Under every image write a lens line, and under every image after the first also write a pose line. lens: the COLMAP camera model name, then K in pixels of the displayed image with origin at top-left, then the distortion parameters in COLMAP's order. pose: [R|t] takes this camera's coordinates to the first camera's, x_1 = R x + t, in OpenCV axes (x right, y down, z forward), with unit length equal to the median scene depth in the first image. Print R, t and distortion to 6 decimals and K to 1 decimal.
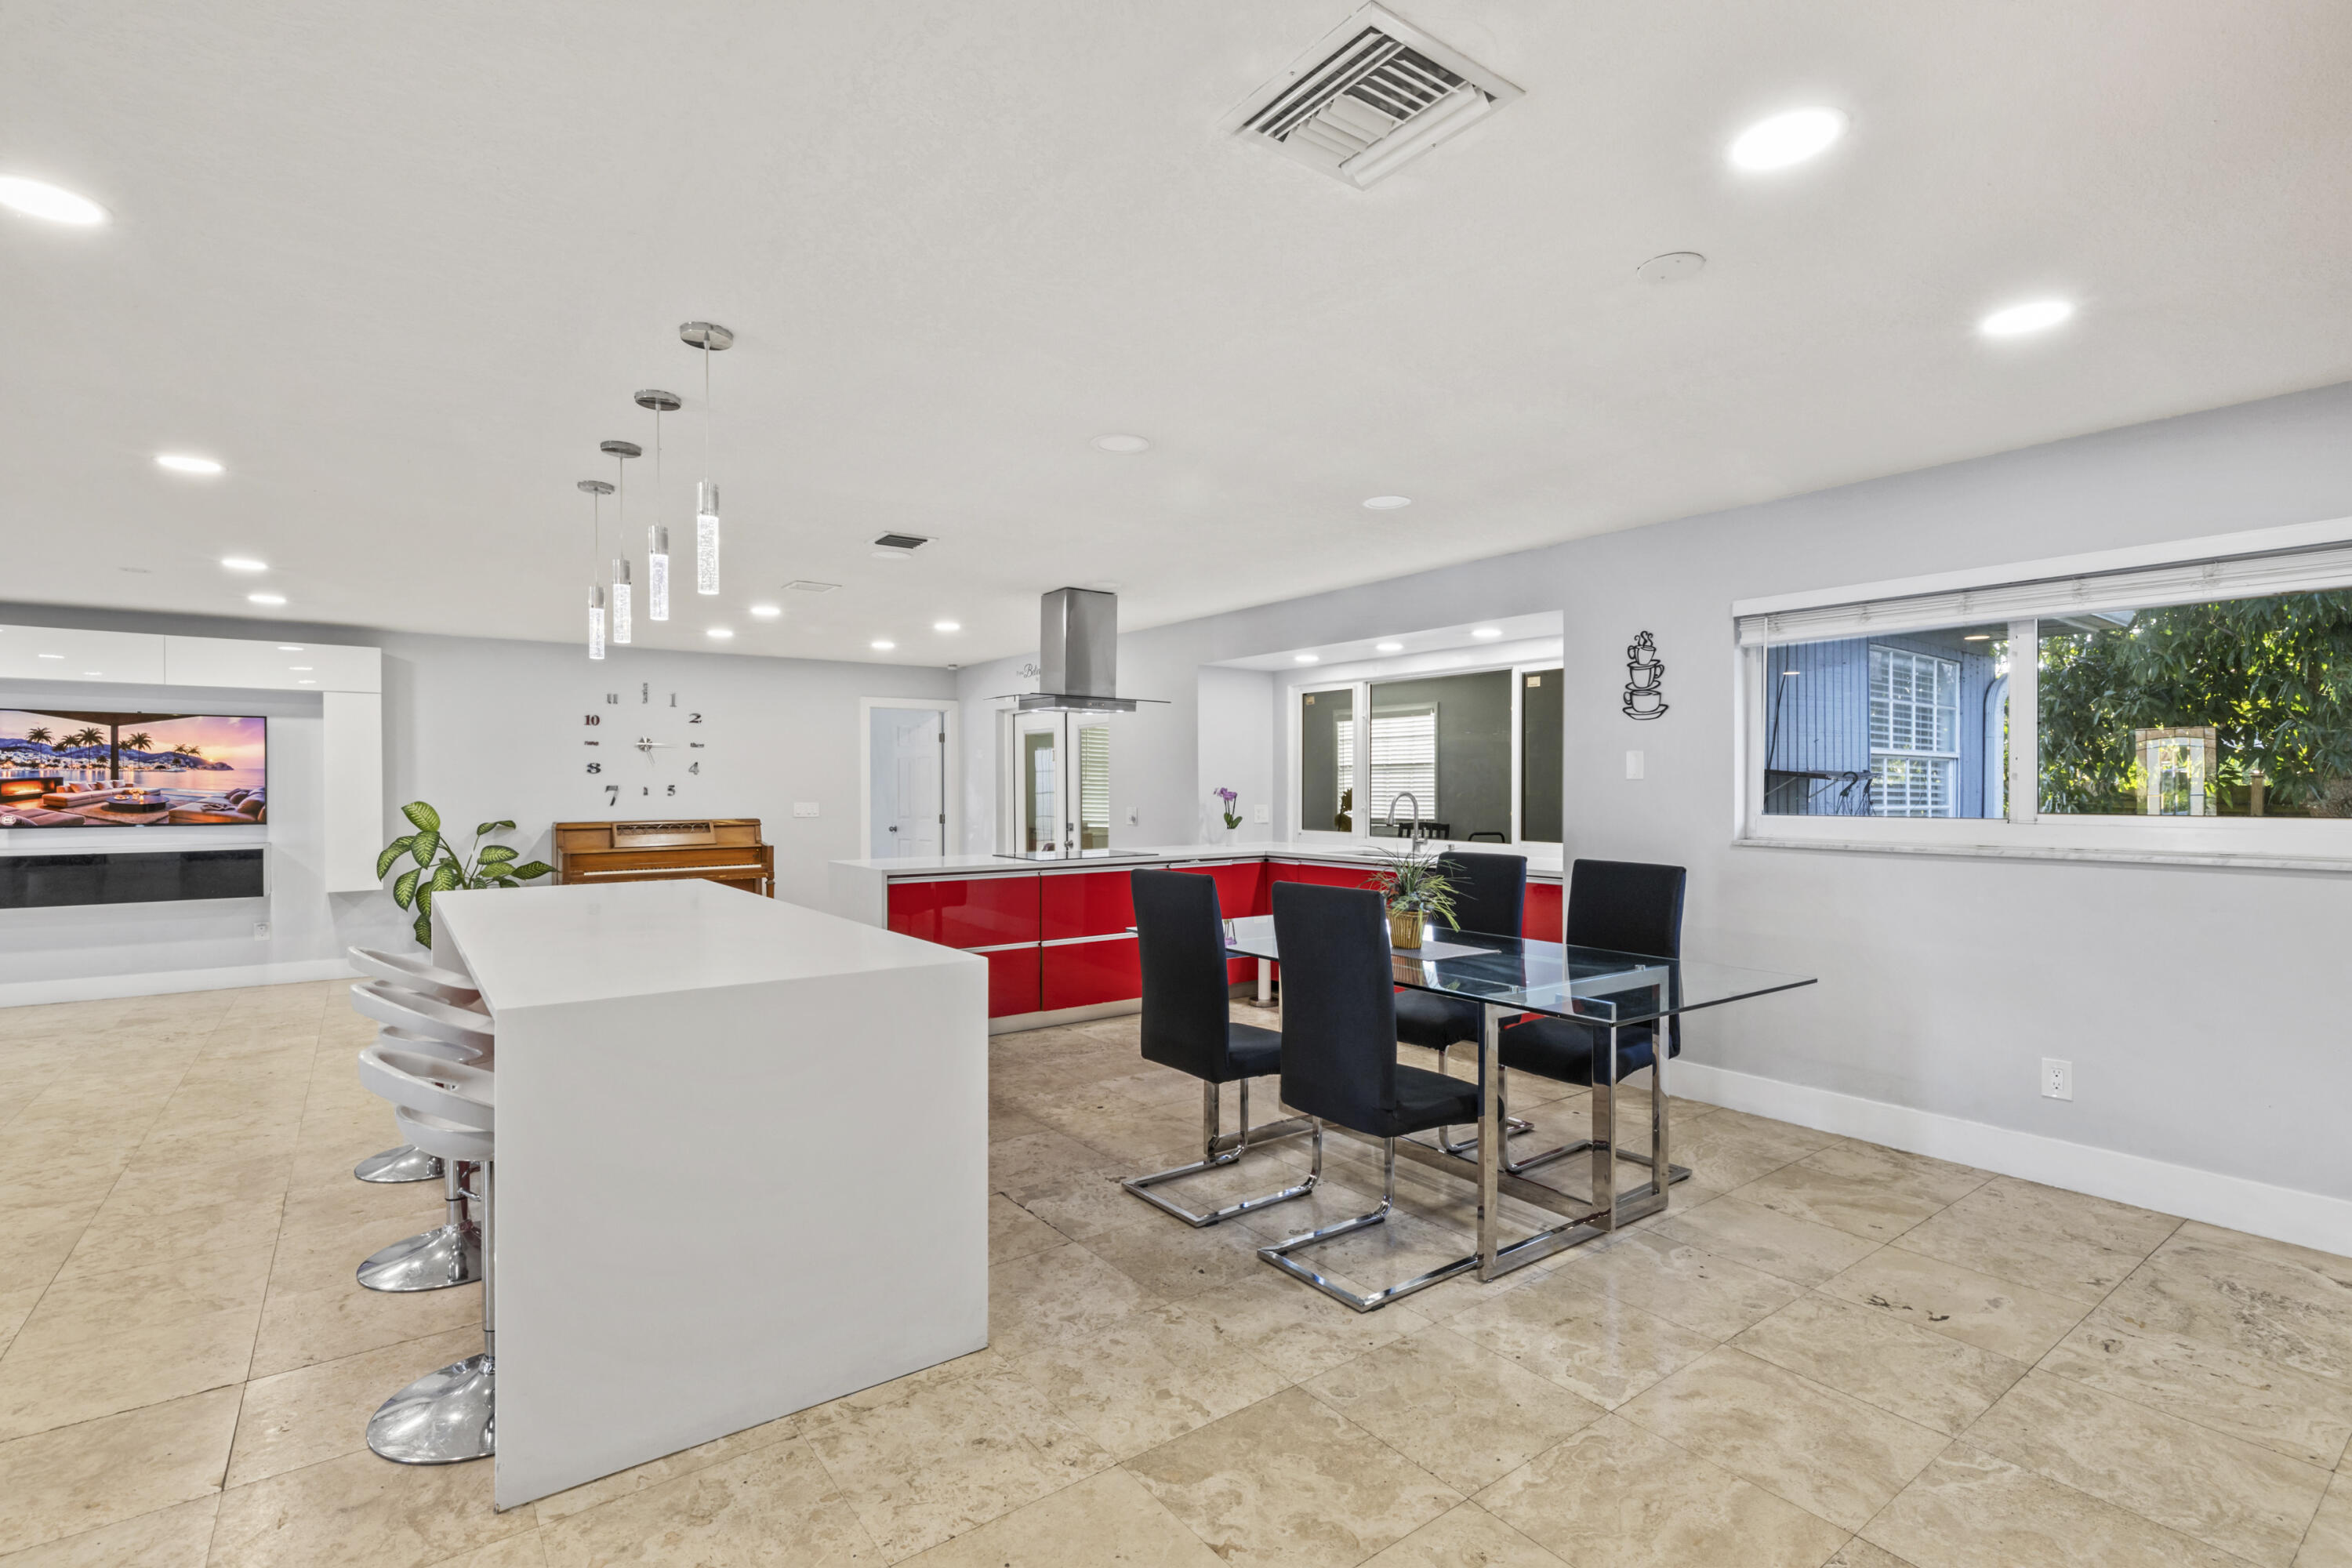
lens RADIAL K [[1078.0, 0, 1160.3], [0, 1078.0, 793.8], [0, 0, 1]] dist [-0.000157, 0.000618]
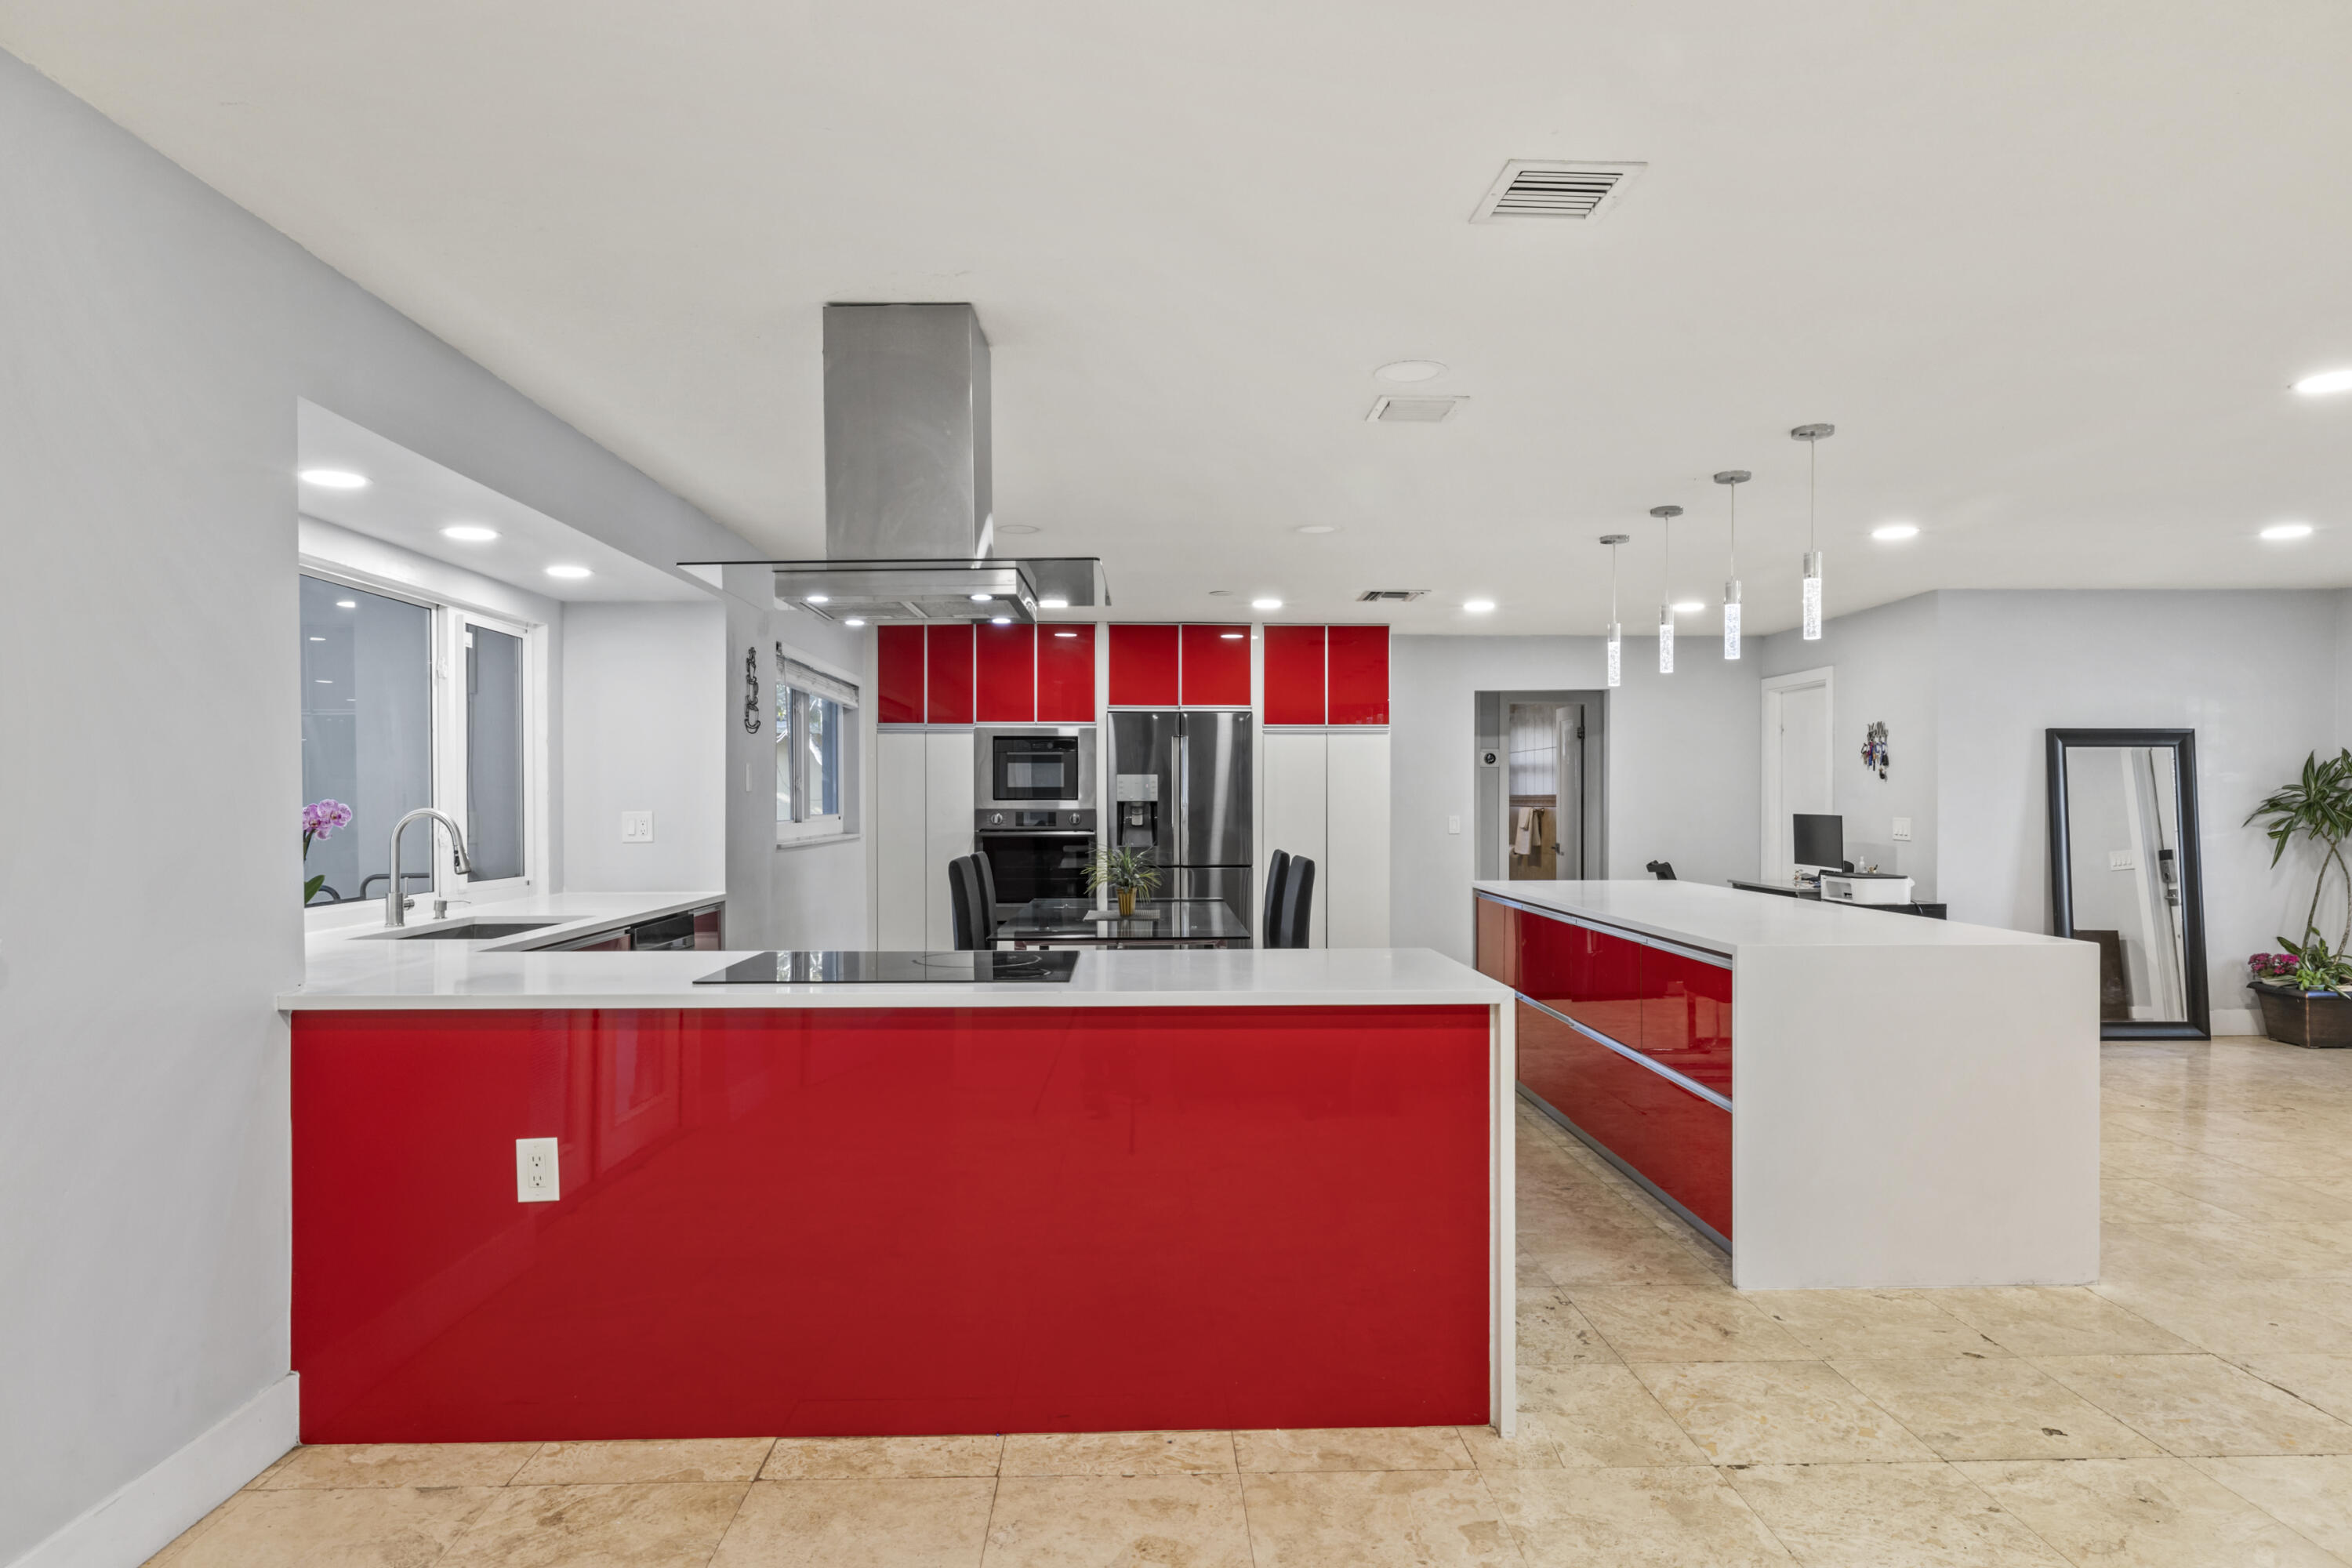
lens RADIAL K [[1316.0, 0, 1173.1], [0, 1316.0, 802.8], [0, 0, 1]] dist [-0.000916, 0.000818]
pose [[-0.826245, 0.001427, 0.563309, -0.588497], [0.006849, 0.999948, 0.007513, -0.009384], [-0.563269, 0.010065, -0.826212, 1.811918]]
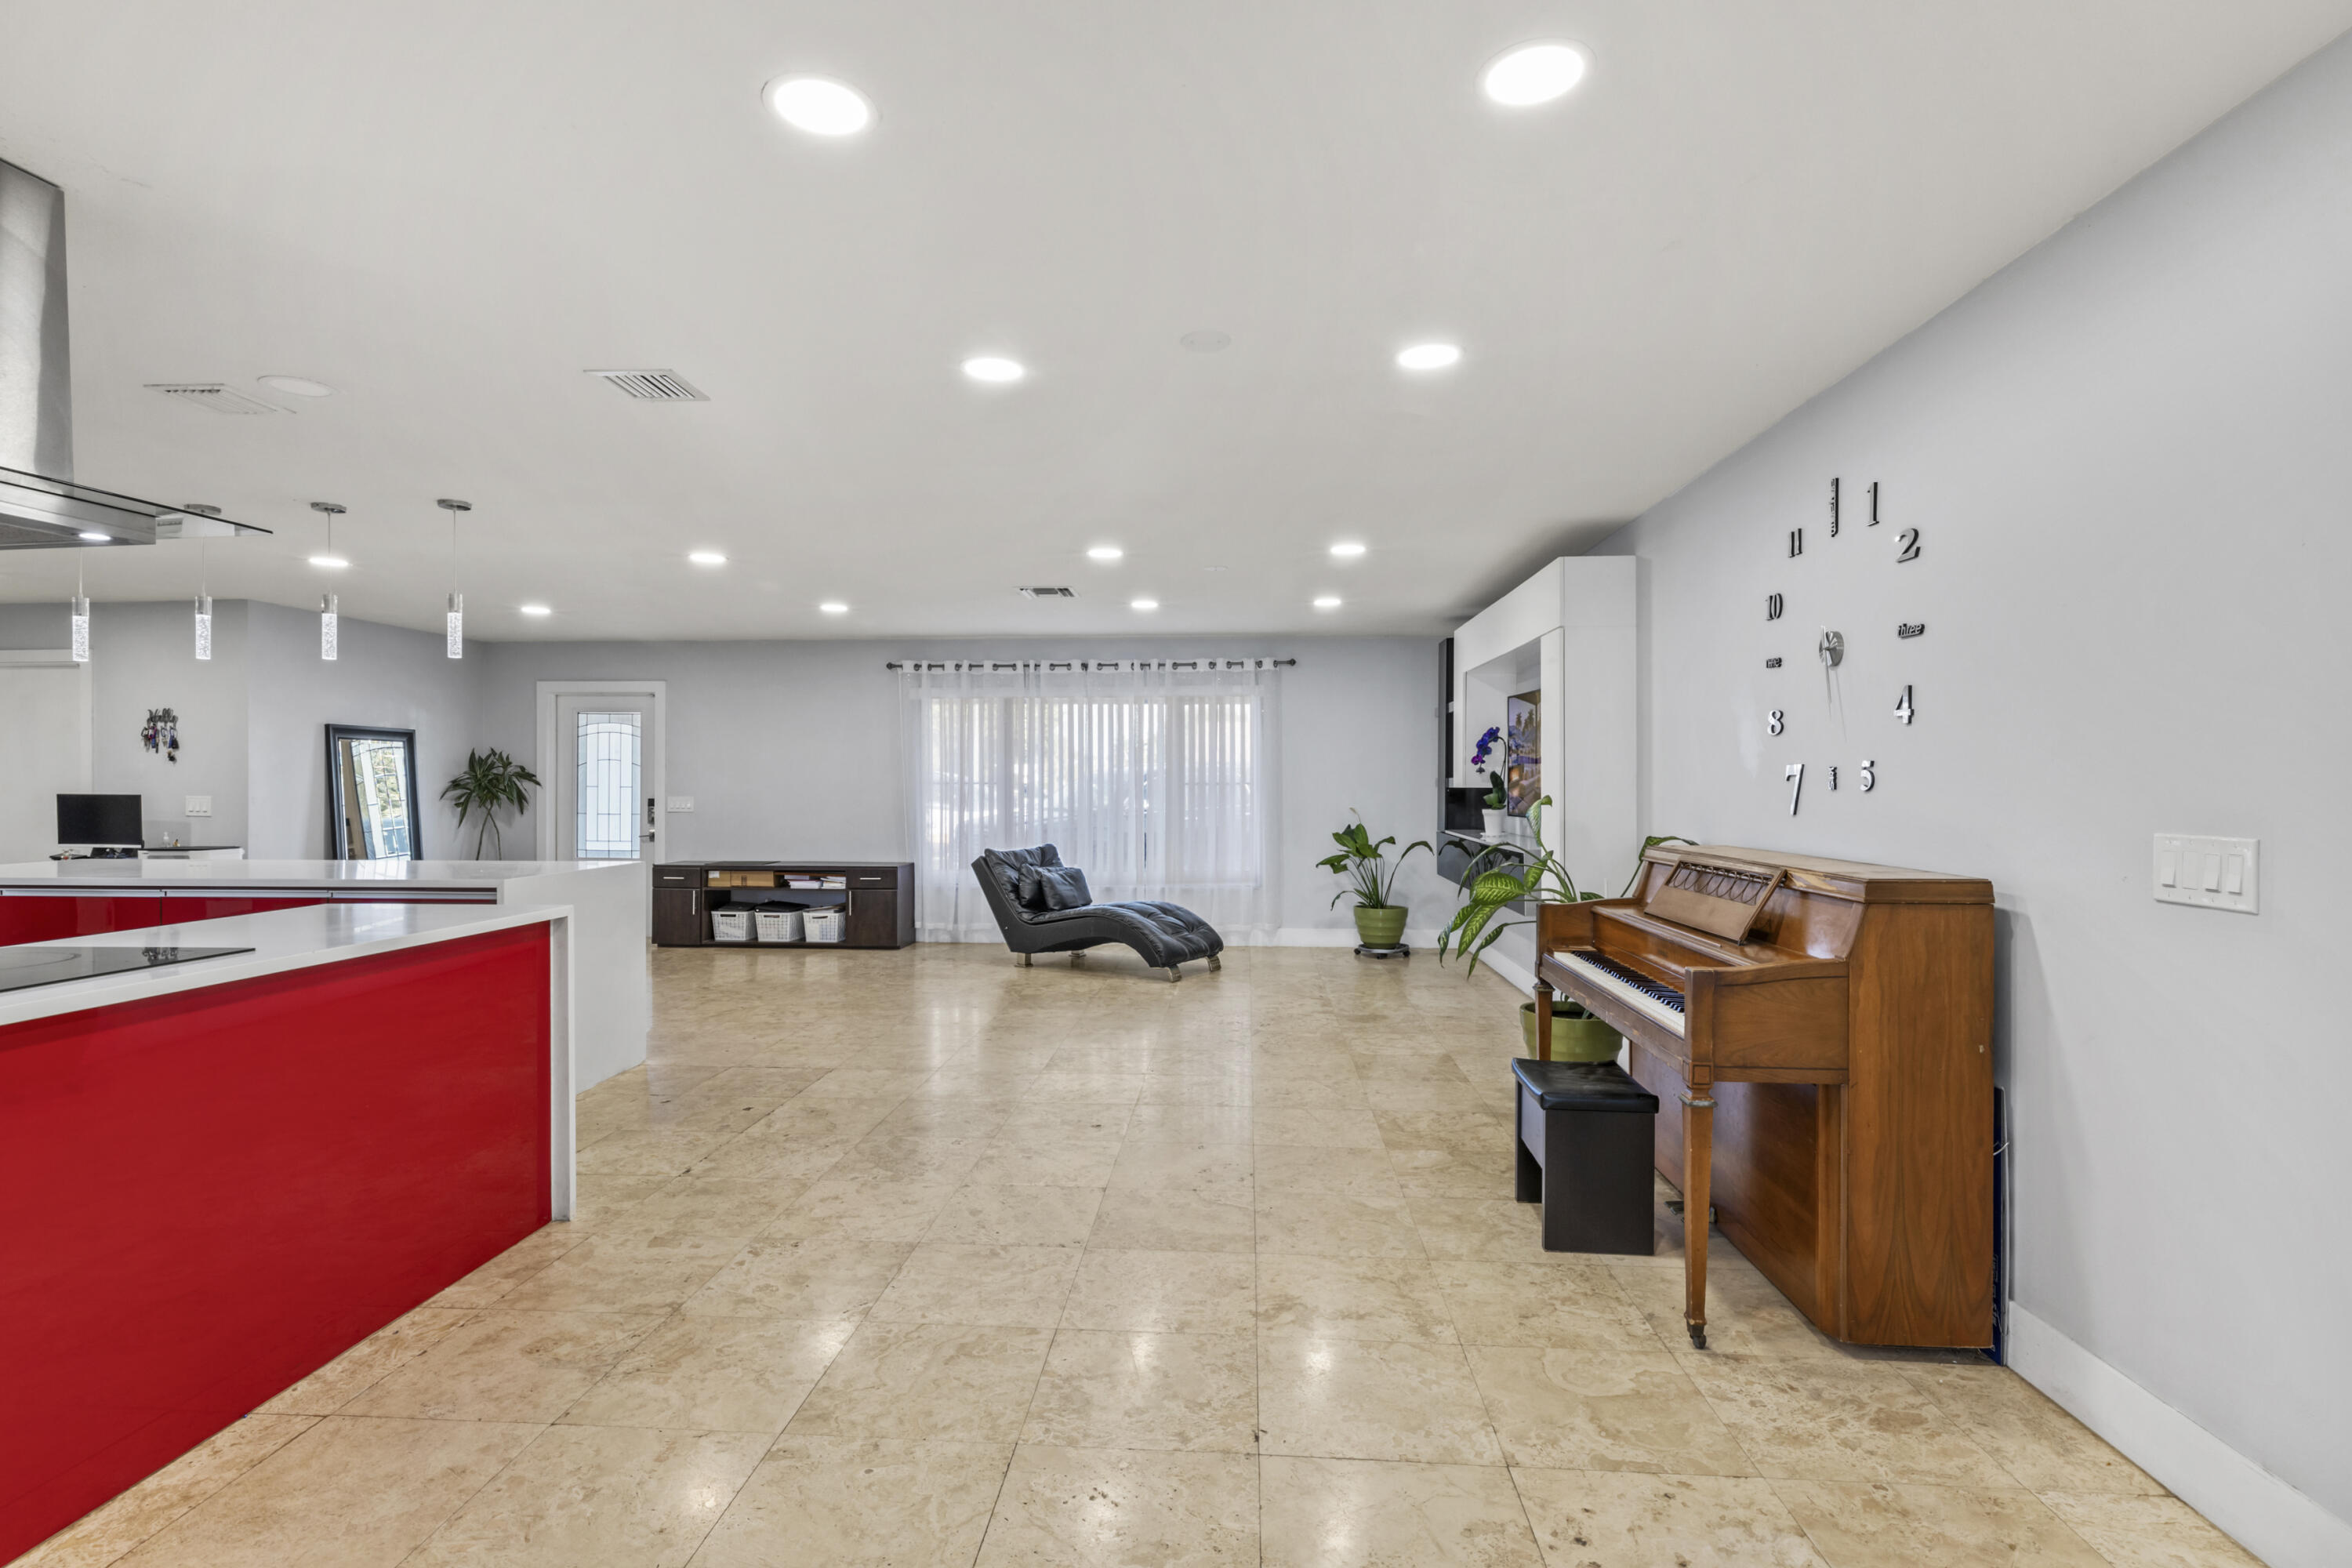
lens RADIAL K [[1138.5, 0, 1171.7], [0, 1138.5, 778.0], [0, 0, 1]] dist [0.003822, -0.000965]
pose [[-0.642132, -0.001292, -0.766593, -0.078102], [-0.003401, 0.999994, 0.001164, -0.004135], [0.766587, 0.003355, -0.642132, 2.000160]]
